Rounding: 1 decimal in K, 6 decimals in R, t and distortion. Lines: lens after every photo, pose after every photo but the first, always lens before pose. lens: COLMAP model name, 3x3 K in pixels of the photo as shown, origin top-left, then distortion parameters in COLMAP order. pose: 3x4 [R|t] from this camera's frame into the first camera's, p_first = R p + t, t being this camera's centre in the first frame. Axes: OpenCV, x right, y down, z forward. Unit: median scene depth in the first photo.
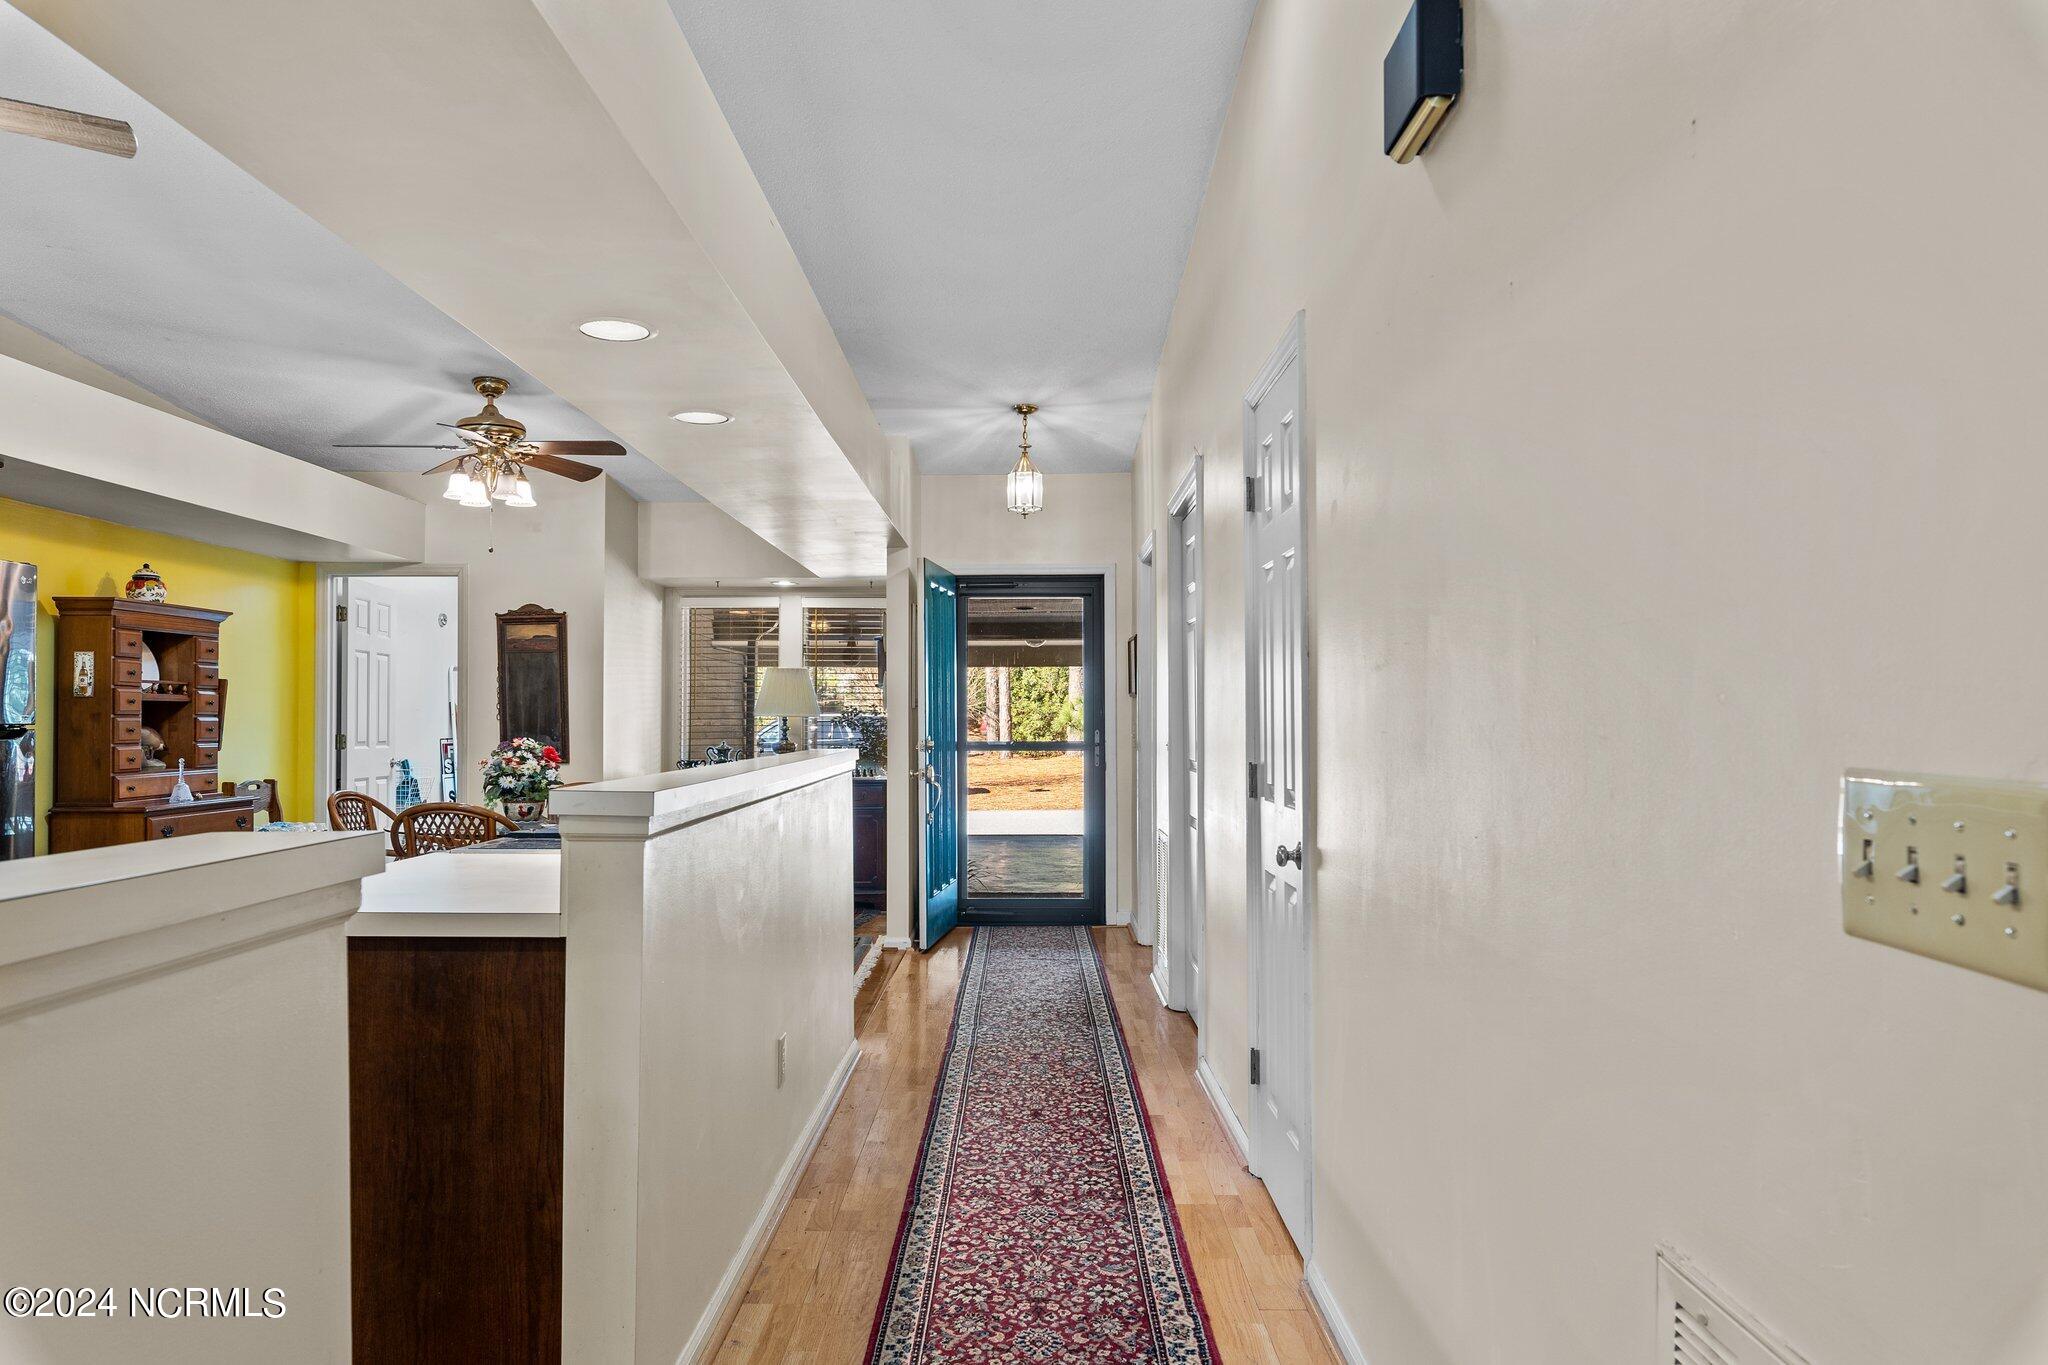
lens RADIAL K [[1338.6, 0, 1005.3], [0, 1338.6, 699.0], [0, 0, 1]] dist [0.002410, -0.011333]
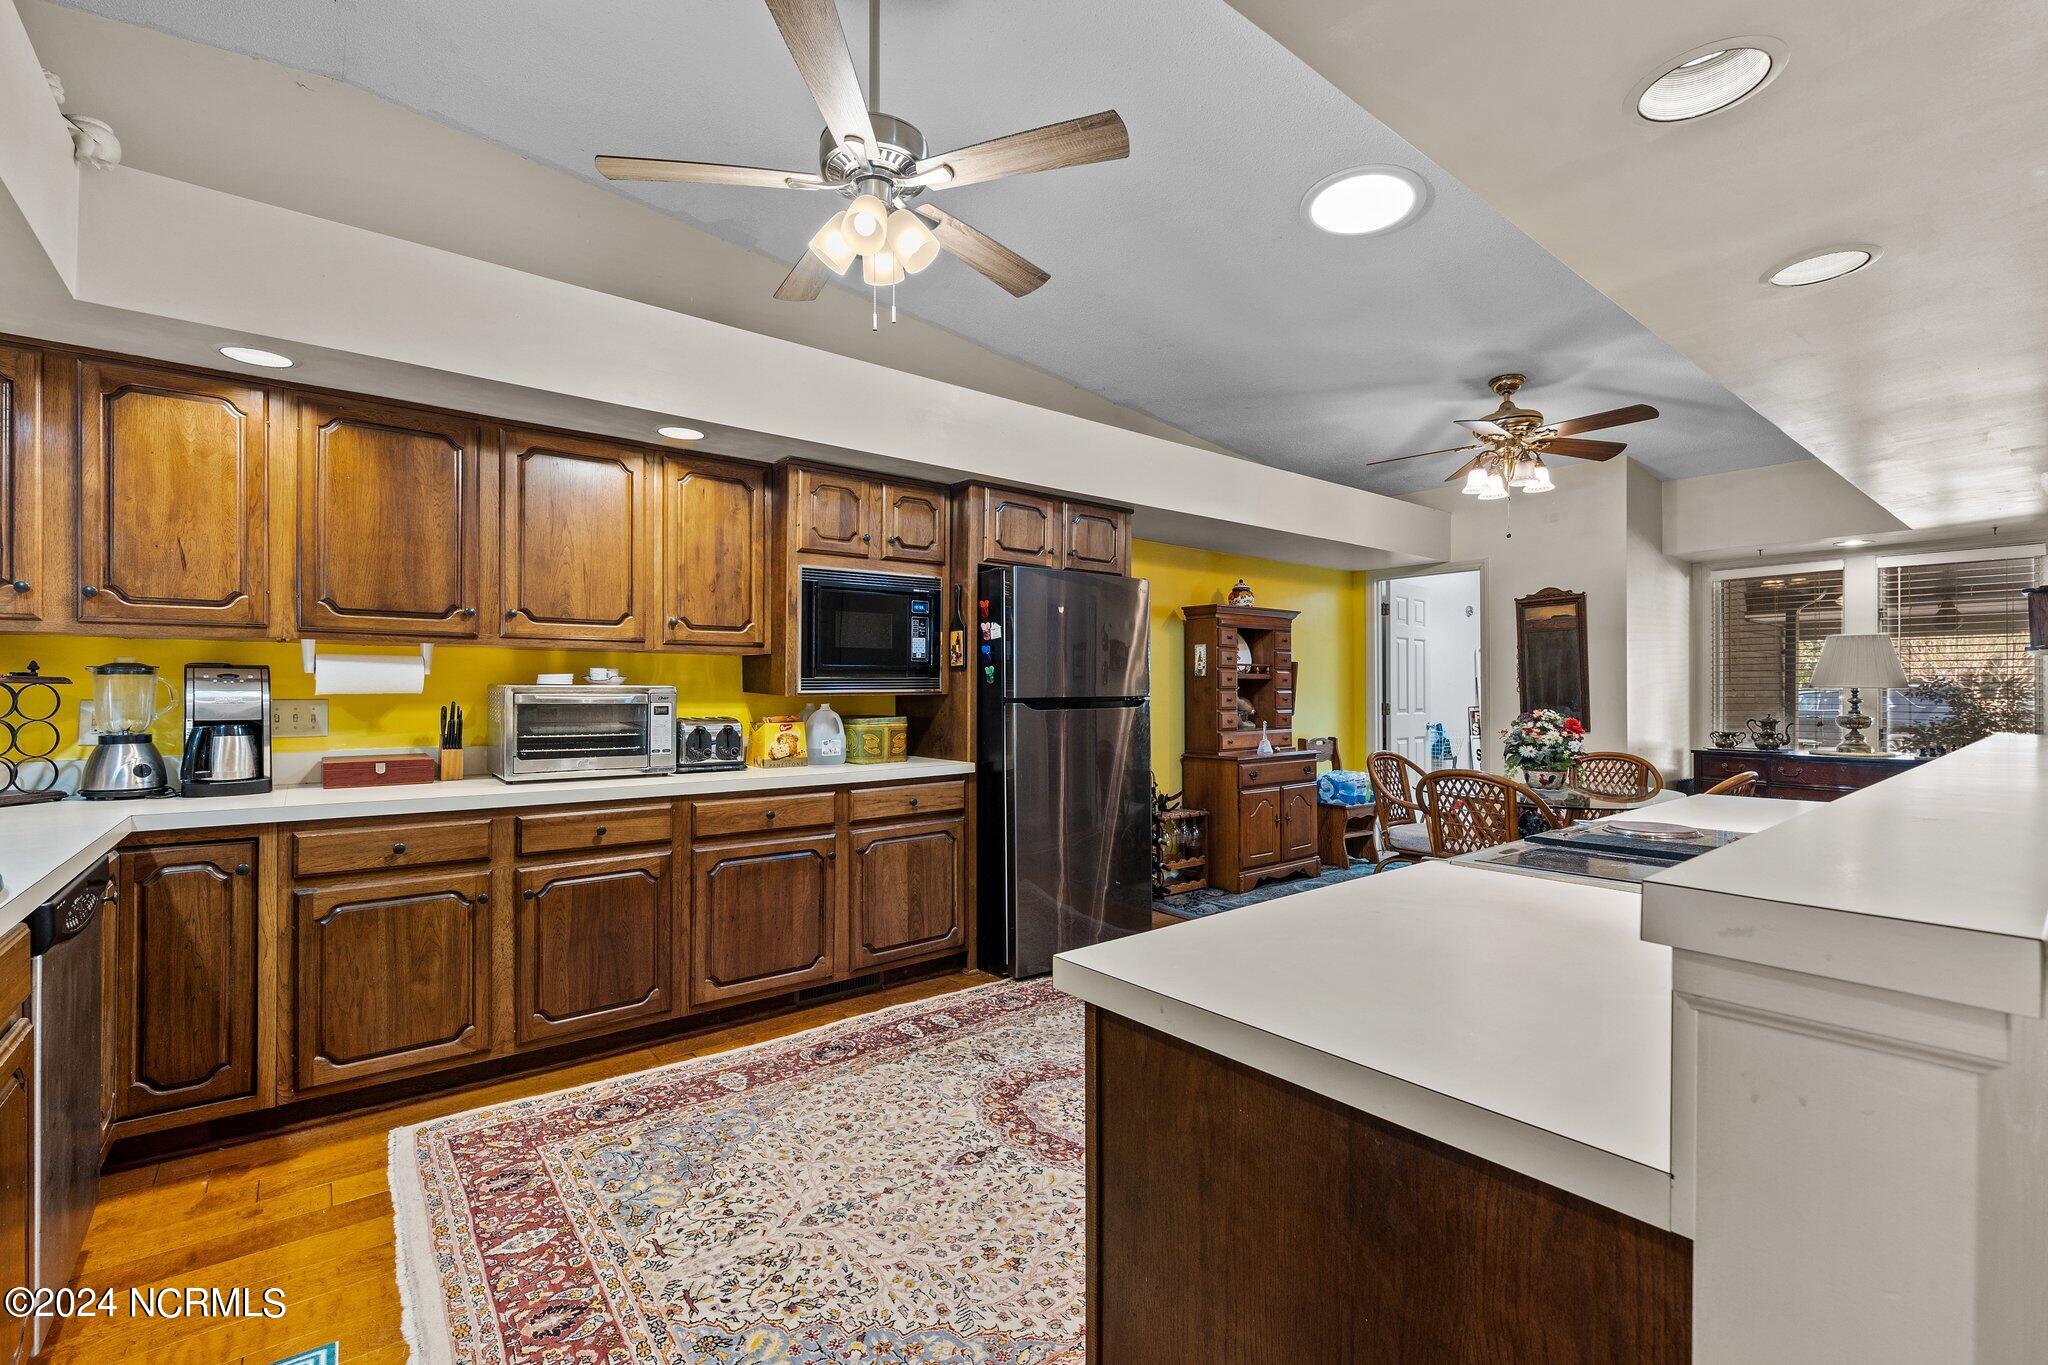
lens RADIAL K [[899.0, 0, 1008.4], [0, 899.0, 682.6], [0, 0, 1]] dist [0.001051, 0.000585]
pose [[0.637376, -0.008056, -0.770511, -0.081367], [0.013311, 0.999911, 0.000556, 0.001656], [0.770438, -0.010611, 0.637426, 0.219808]]
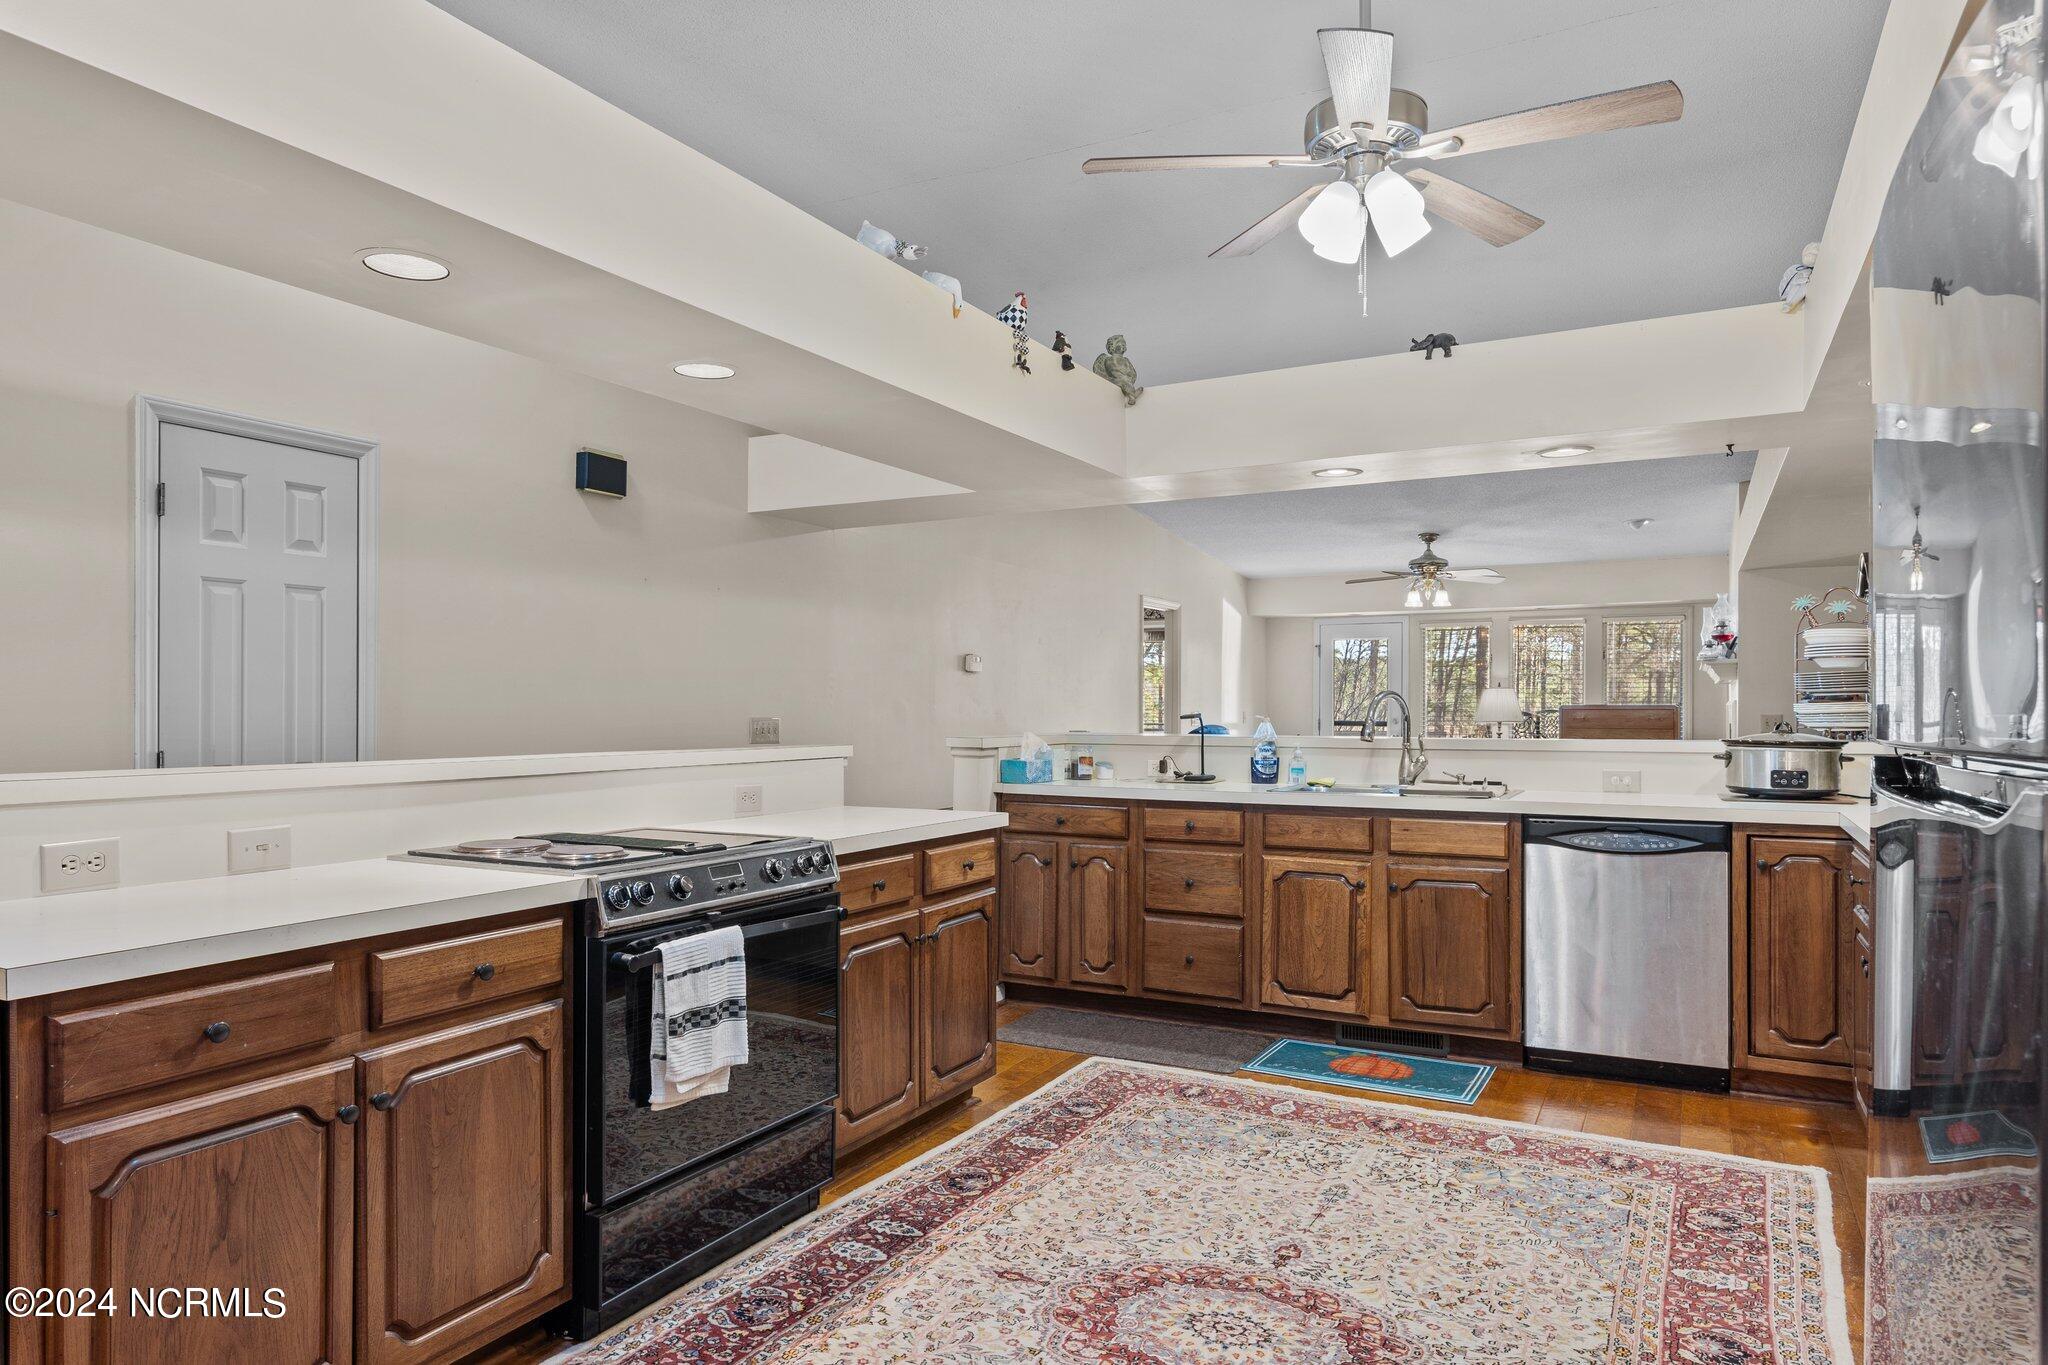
lens RADIAL K [[1257.5, 0, 995.2], [0, 1257.5, 712.2], [0, 0, 1]] dist [-0.006897, 0.003514]
pose [[-0.885175, -0.004812, 0.465234, -0.485398], [-0.009732, 0.999919, -0.008174, 0.010256], [-0.465157, -0.011763, -0.885150, 0.875392]]
